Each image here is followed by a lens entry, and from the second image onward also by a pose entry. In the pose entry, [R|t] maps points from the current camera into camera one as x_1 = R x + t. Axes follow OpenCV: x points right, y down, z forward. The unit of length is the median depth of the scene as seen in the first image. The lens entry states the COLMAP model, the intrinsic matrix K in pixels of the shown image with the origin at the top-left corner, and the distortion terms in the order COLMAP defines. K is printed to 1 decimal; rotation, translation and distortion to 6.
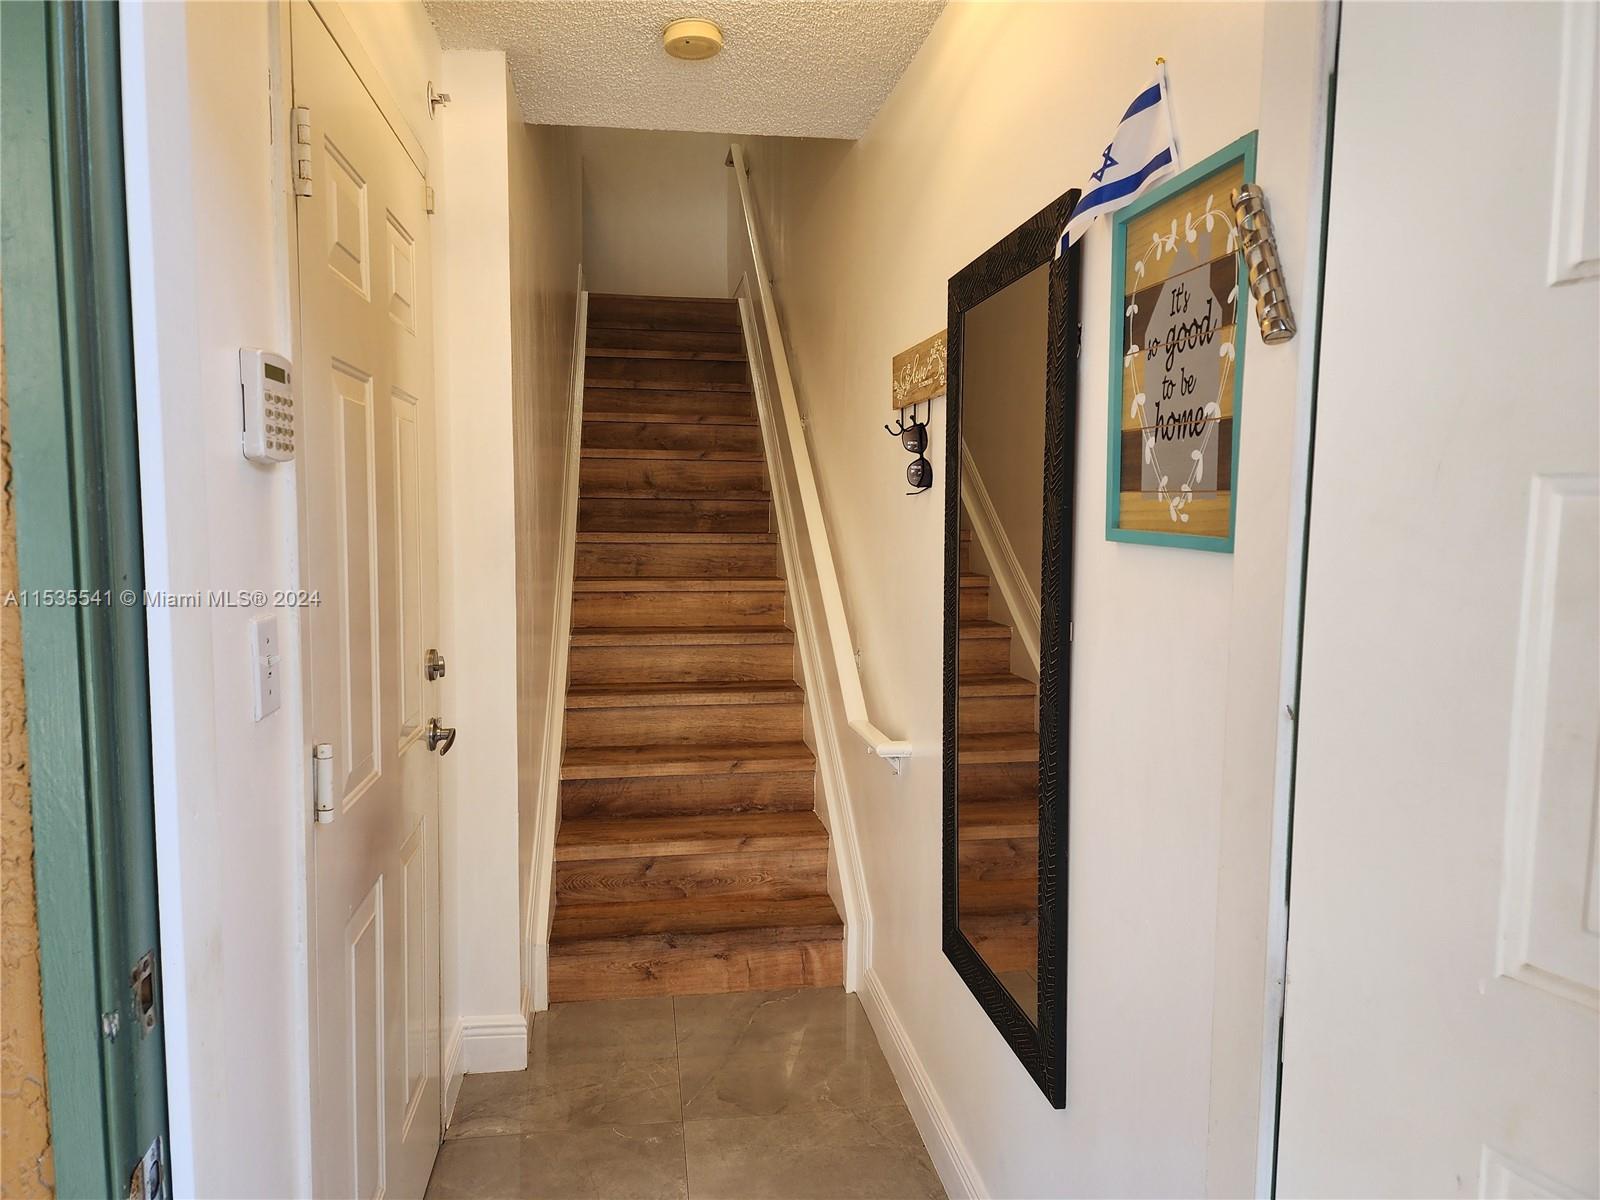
lens RADIAL K [[1078.2, 0, 796.4], [0, 1078.2, 596.4], [0, 0, 1]] dist [0.061963, -0.051637]
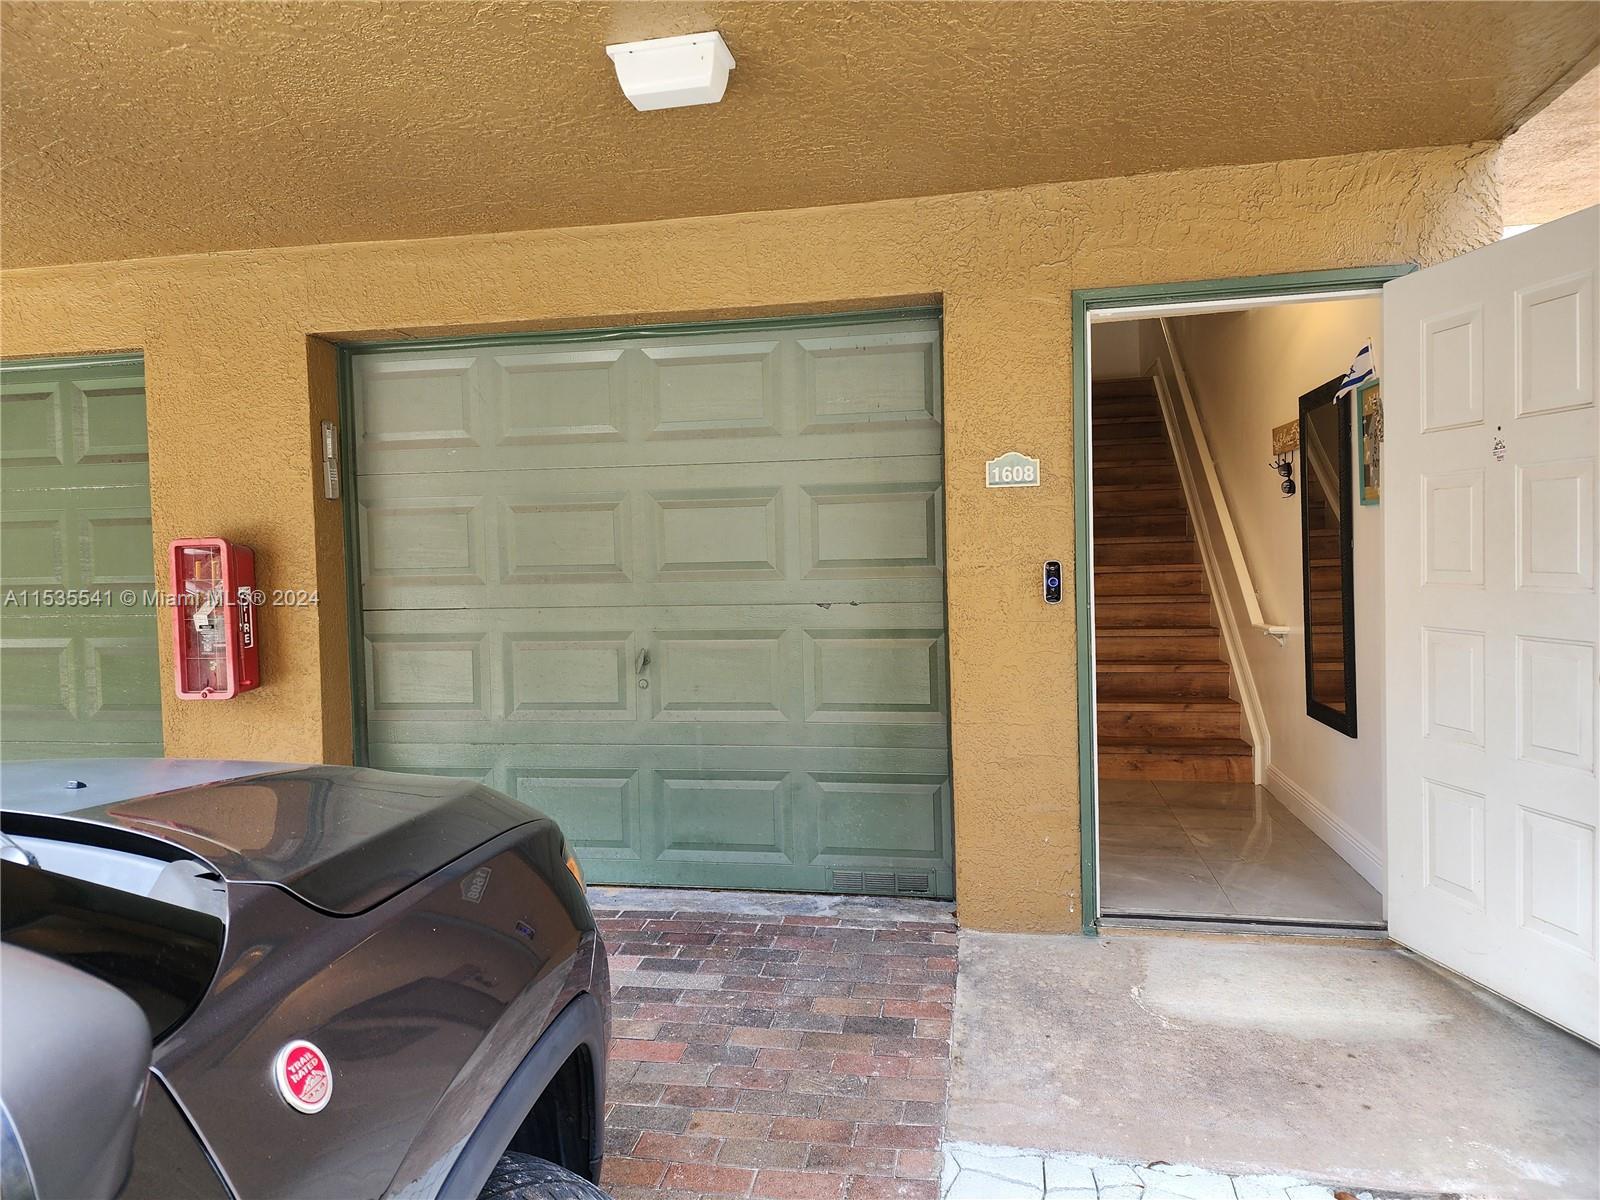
lens RADIAL K [[1078.2, 0, 767.0], [0, 1078.2, 585.4], [0, 0, 1]] dist [0.061963, -0.051637]
pose [[0.936221, -0.025285, -0.350502, -0.065838], [0.008009, 0.998684, -0.050653, 0.123394], [0.351321, 0.044615, 0.935191, -0.926203]]
